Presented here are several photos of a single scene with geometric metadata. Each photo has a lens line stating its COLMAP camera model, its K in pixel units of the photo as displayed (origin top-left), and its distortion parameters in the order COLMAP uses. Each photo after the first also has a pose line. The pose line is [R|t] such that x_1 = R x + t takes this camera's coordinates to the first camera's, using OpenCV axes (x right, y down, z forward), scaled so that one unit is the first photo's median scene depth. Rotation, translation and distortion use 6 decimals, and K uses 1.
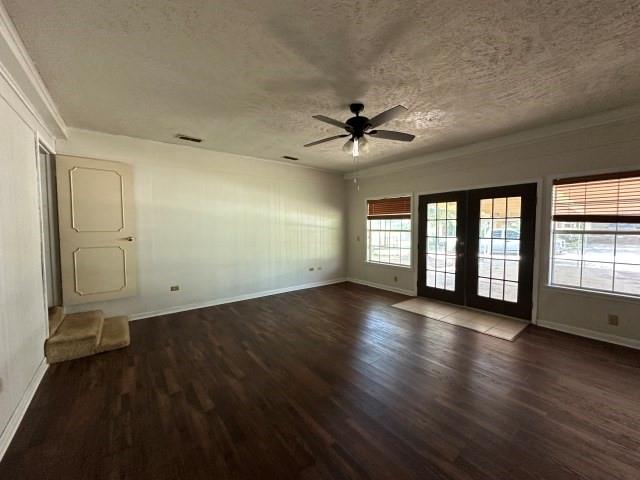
lens RADIAL K [[256.8, 0, 320.5], [0, 256.8, 241.7], [0, 0, 1]] dist [-0.000137, 0.000307]
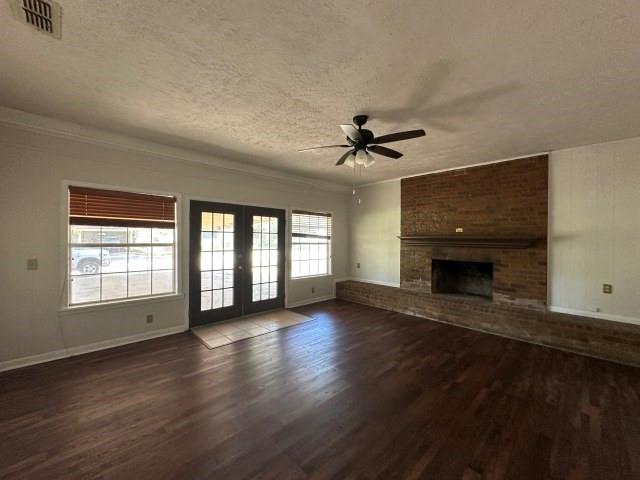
lens RADIAL K [[256.8, 0, 319.7], [0, 256.8, 236.5], [0, 0, 1]] dist [-0.000137, 0.000307]
pose [[-0.091170, 0.028511, 0.995427, -0.479053], [0.059281, 0.997973, -0.023154, -0.026254], [-0.994069, 0.056899, -0.092675, 0.735504]]
